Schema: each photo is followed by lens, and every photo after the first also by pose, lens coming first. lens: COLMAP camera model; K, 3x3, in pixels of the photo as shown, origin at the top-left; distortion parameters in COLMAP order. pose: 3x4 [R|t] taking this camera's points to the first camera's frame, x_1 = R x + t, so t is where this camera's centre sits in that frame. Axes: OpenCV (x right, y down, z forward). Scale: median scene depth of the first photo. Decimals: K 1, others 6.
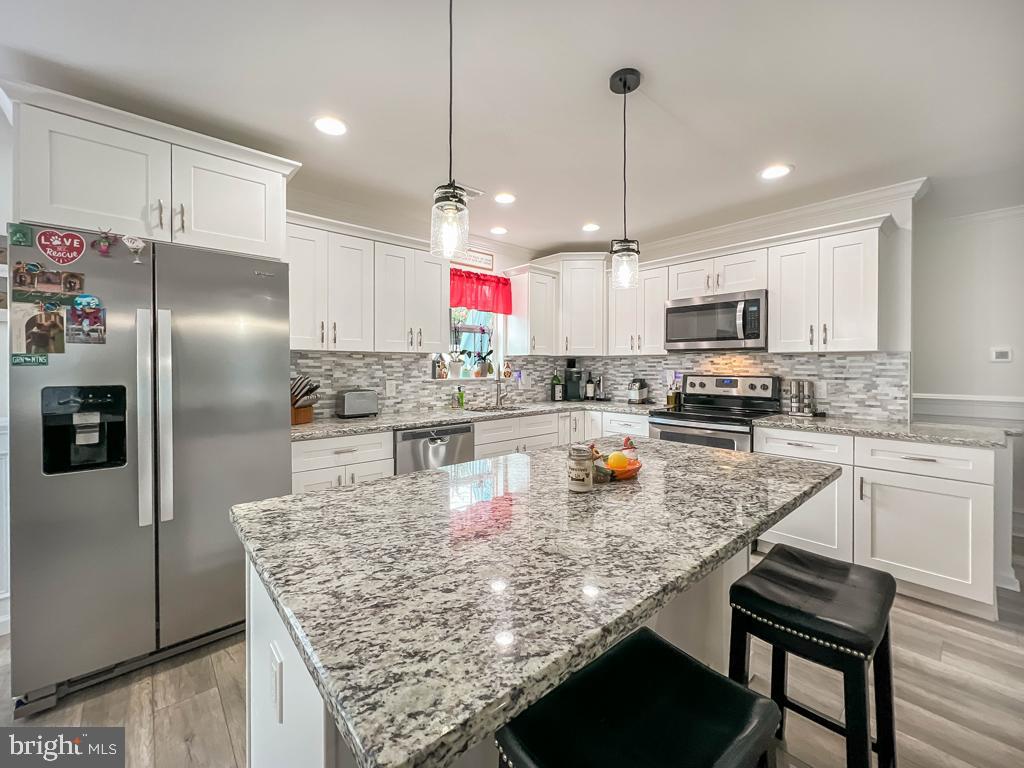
lens RADIAL K [[421.9, 0, 516.1], [0, 421.9, 363.2], [0, 0, 1]] dist [0.000383, 0.000183]
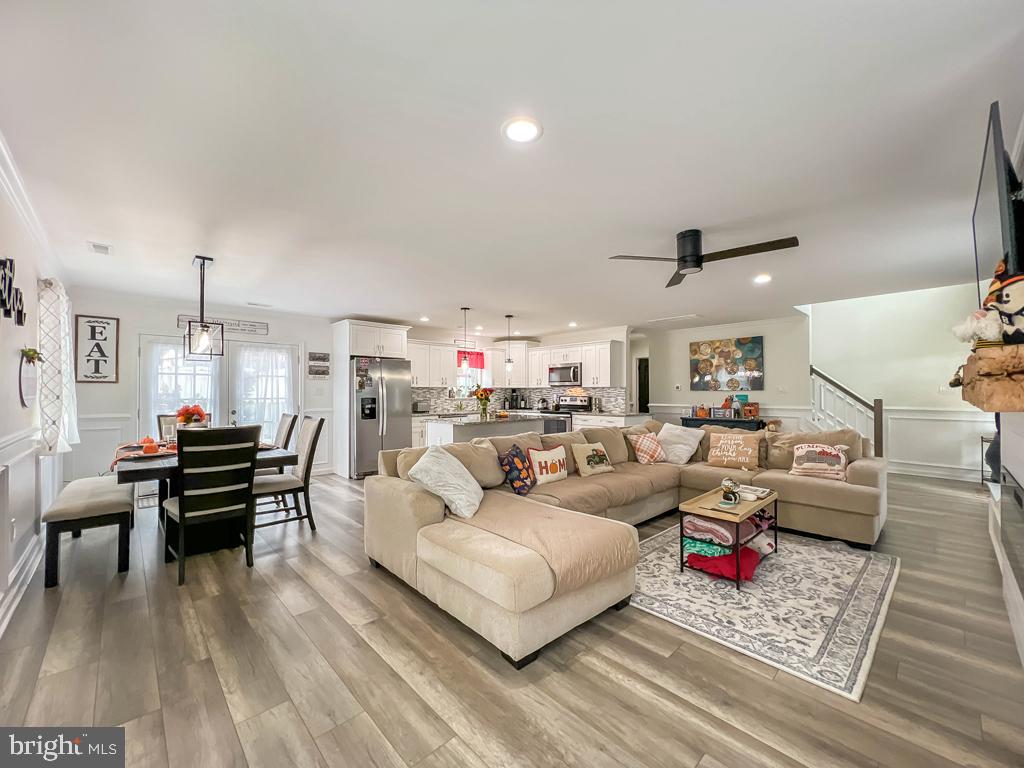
lens RADIAL K [[411.4, 0, 512.0], [0, 411.4, 384.0], [0, 0, 1]] dist [0.000635, 0.000204]
pose [[0.999674, -0.001370, 0.025489, 0.097762], [0.001787, 0.999865, -0.016319, -0.003033], [-0.025463, 0.016359, 0.999542, -1.374218]]
